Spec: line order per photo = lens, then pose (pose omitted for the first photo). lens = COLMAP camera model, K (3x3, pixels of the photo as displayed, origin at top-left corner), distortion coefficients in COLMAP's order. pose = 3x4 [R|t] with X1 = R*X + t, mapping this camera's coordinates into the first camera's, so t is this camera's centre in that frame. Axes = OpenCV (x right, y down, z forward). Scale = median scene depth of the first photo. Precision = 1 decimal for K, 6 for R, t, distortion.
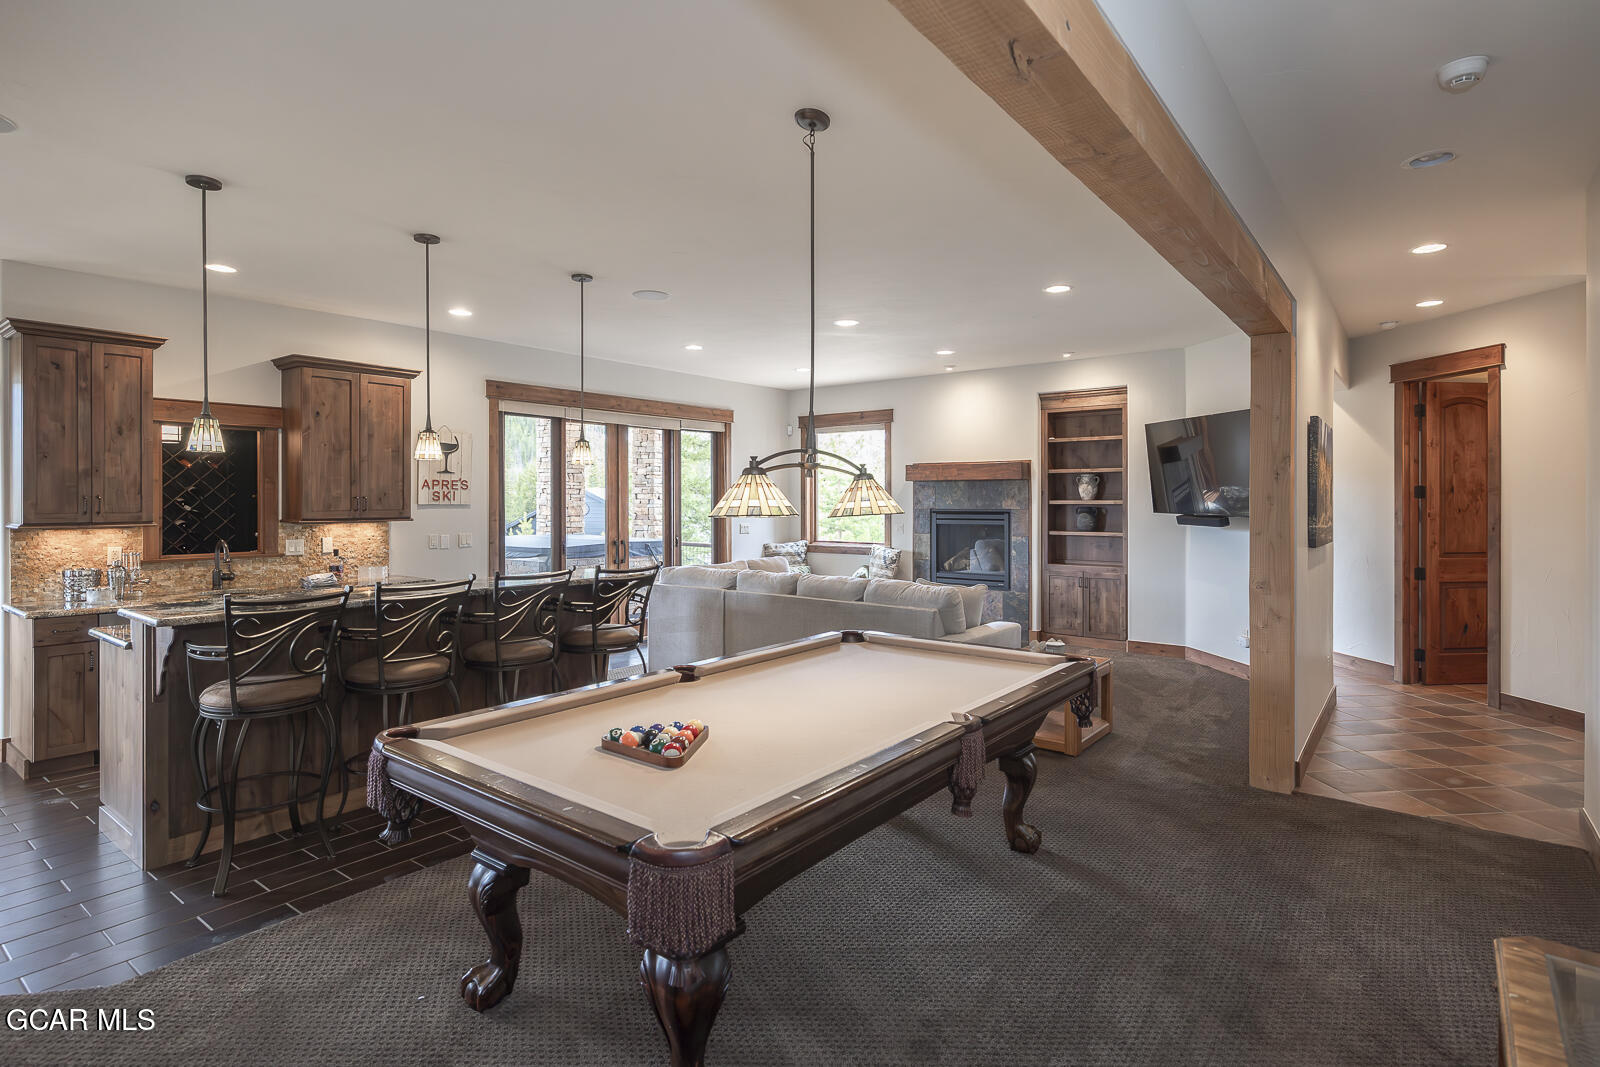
lens RADIAL K [[794.7, 0, 829.0], [0, 794.7, 497.1], [0, 0, 1]] dist [0.000798, -0.001571]
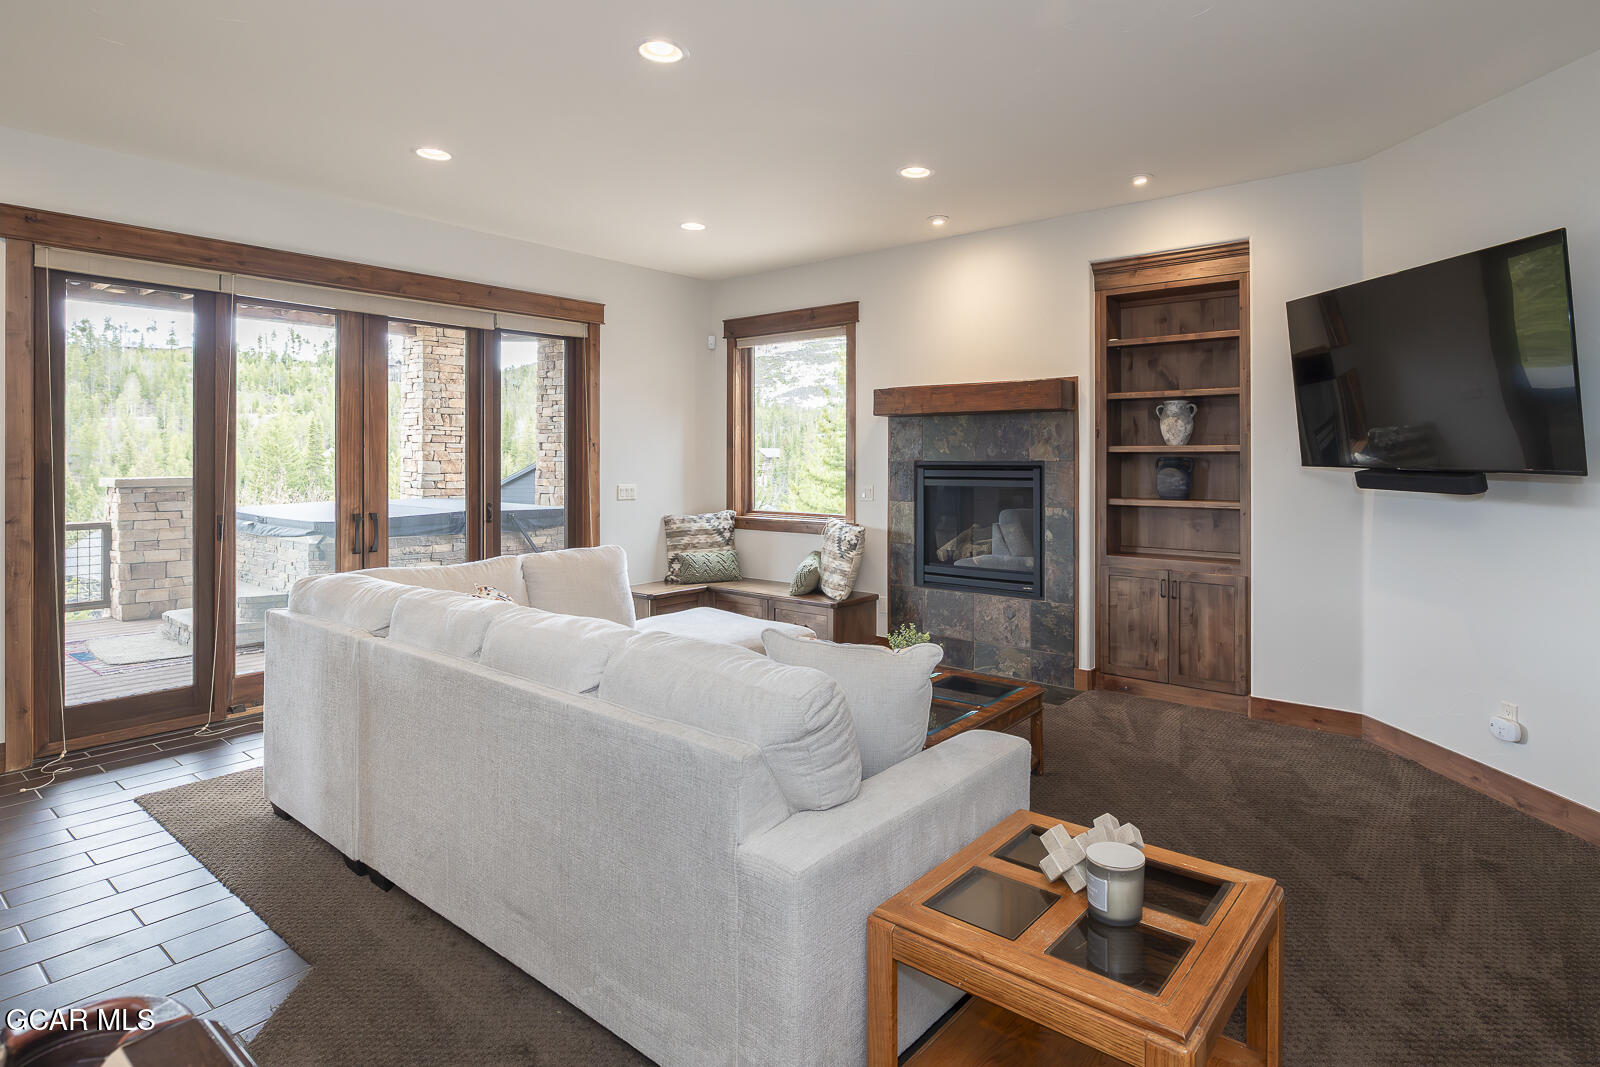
lens RADIAL K [[853.7, 0, 864.1], [0, 853.7, 455.2], [0, 0, 1]] dist [0.000925, 0.000400]
pose [[0.999851, 0.000278, -0.017279, 0.110495], [-0.000265, 1.000000, 0.000757, 0.010954], [0.017280, -0.000752, 0.999850, 0.378350]]
